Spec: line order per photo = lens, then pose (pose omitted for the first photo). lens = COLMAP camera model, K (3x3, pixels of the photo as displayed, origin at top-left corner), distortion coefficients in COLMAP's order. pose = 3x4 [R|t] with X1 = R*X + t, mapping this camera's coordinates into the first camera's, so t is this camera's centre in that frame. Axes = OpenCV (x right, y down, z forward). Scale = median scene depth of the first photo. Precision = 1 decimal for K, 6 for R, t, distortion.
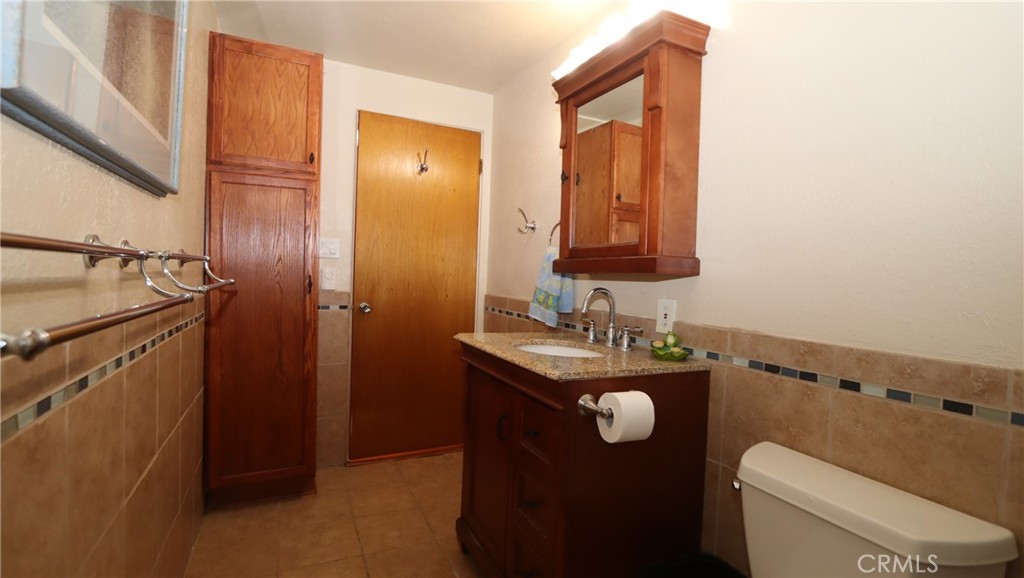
lens RADIAL K [[474.4, 0, 512.0], [0, 474.4, 285.3], [0, 0, 1]] dist [-0.014150, 0.000603]
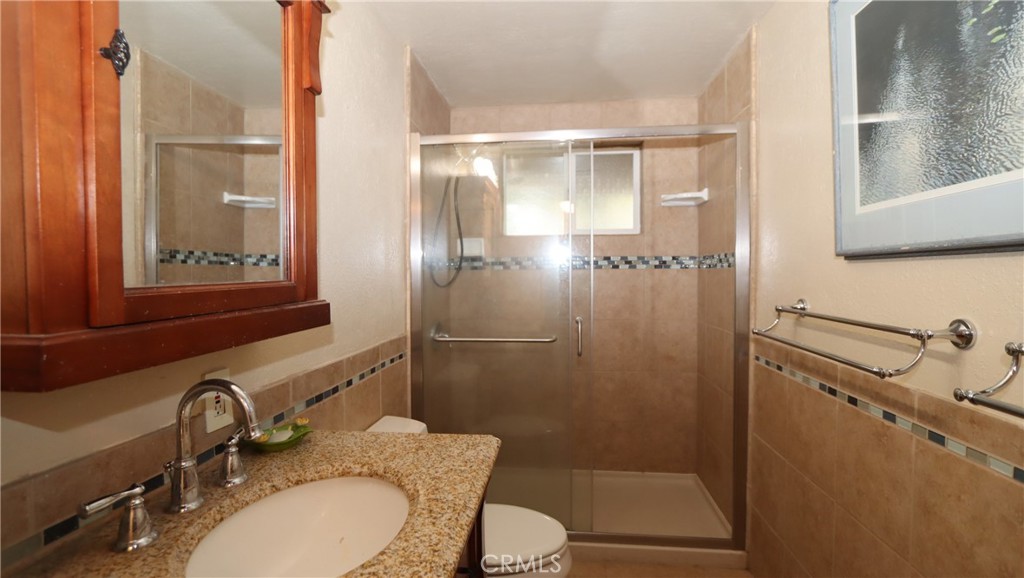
lens RADIAL K [[474.4, 0, 512.0], [0, 474.4, 285.3], [0, 0, 1]] dist [-0.014150, 0.000603]
pose [[-0.854337, -0.044223, 0.517834, -0.343366], [-0.014186, 0.997986, 0.061823, -0.141189], [-0.519526, 0.045472, -0.853244, 1.564924]]
